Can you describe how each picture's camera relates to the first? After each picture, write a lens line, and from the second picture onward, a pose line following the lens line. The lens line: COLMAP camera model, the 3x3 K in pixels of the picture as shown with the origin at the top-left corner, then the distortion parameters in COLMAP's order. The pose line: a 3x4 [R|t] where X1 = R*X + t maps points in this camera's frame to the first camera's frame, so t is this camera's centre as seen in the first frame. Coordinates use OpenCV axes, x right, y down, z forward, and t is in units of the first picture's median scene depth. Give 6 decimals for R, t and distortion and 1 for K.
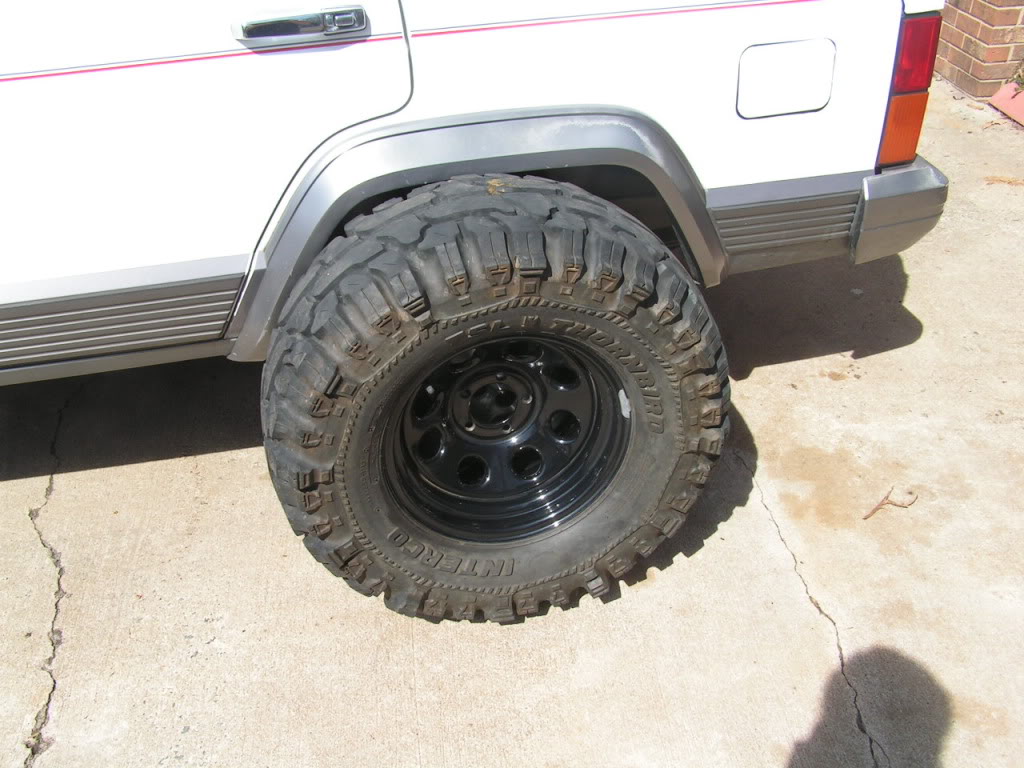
lens RADIAL K [[1155.1, 0, 507.6], [0, 1155.1, 390.9], [0, 0, 1]] dist [-0.085170, 0.000000]
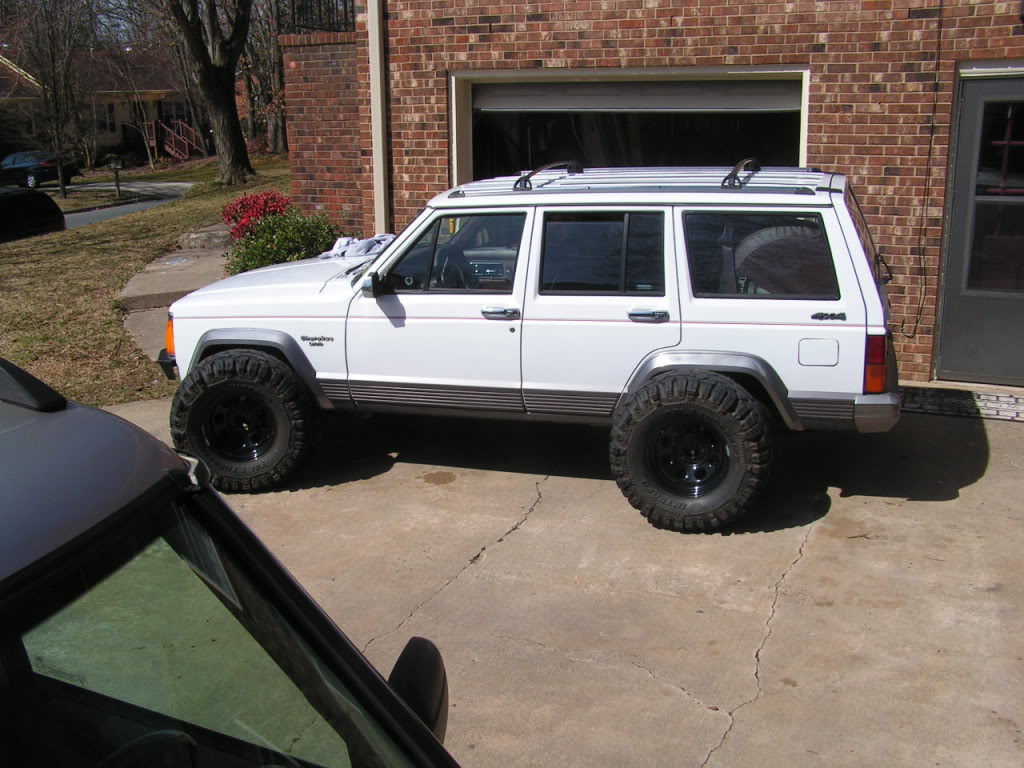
lens RADIAL K [[1155.1, 0, 512.6], [0, 1155.1, 381.4], [0, 0, 1]] dist [-0.085170, 0.000000]
pose [[0.868505, 0.122217, -0.480377, 0.979697], [-0.252310, 0.943184, -0.216204, 0.596936], [0.426660, 0.308978, 0.849996, -1.700220]]
